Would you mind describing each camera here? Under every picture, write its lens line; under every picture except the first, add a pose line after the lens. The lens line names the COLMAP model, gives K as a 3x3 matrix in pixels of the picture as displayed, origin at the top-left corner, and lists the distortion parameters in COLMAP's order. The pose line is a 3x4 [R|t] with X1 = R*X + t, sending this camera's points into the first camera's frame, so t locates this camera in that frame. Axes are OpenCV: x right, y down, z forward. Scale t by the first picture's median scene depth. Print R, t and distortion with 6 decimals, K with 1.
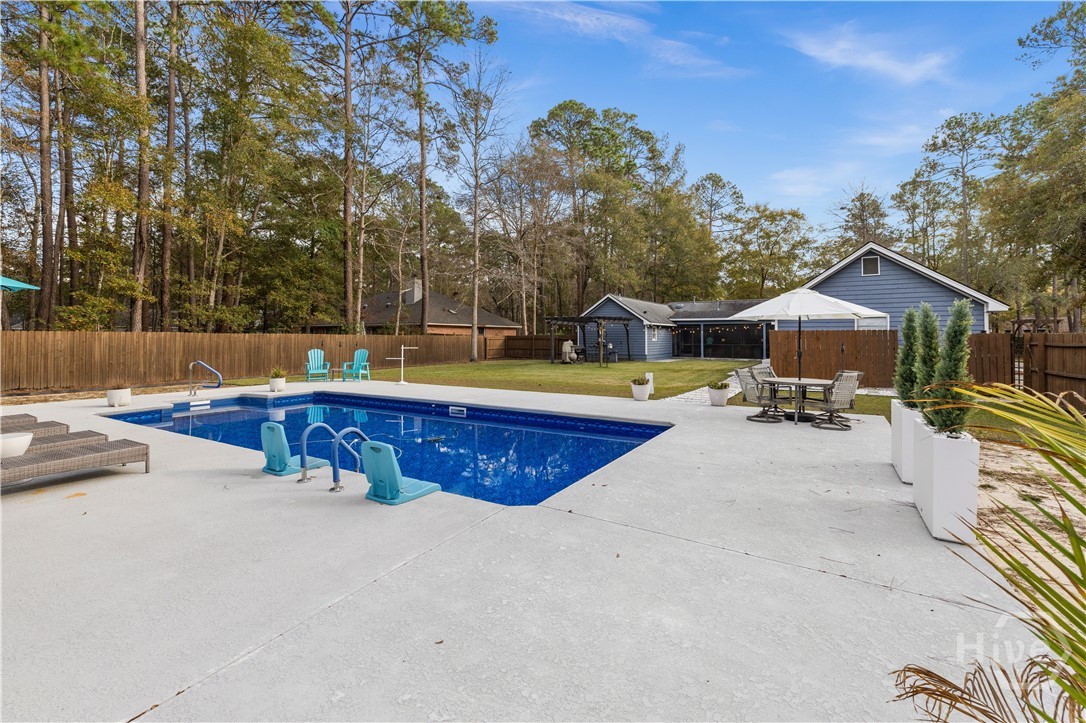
lens RADIAL K [[463.3, 0, 539.6], [0, 463.3, 341.4], [0, 0, 1]] dist [-0.000170, 0.000177]
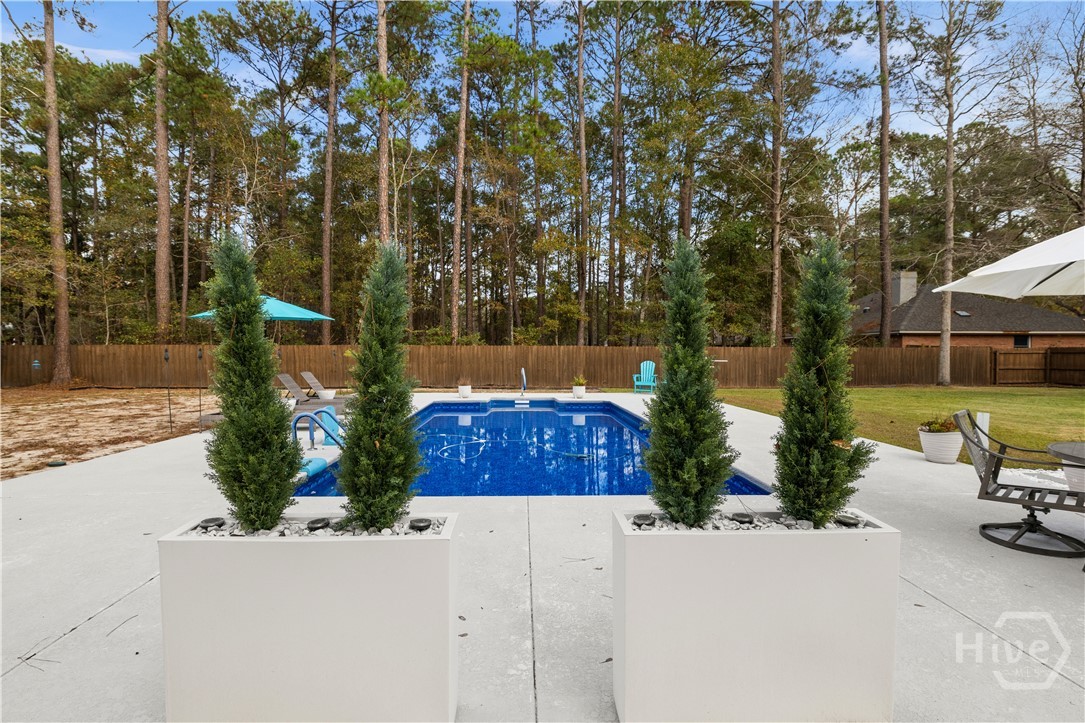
lens RADIAL K [[518.4, 0, 542.5], [0, 518.4, 361.5], [0, 0, 1]] dist [0.000766, 0.000229]
pose [[0.534891, 0.017071, -0.844749, 0.285760], [-0.006691, 0.999850, 0.015969, -0.000108], [0.844895, -0.002889, 0.534925, 0.169506]]
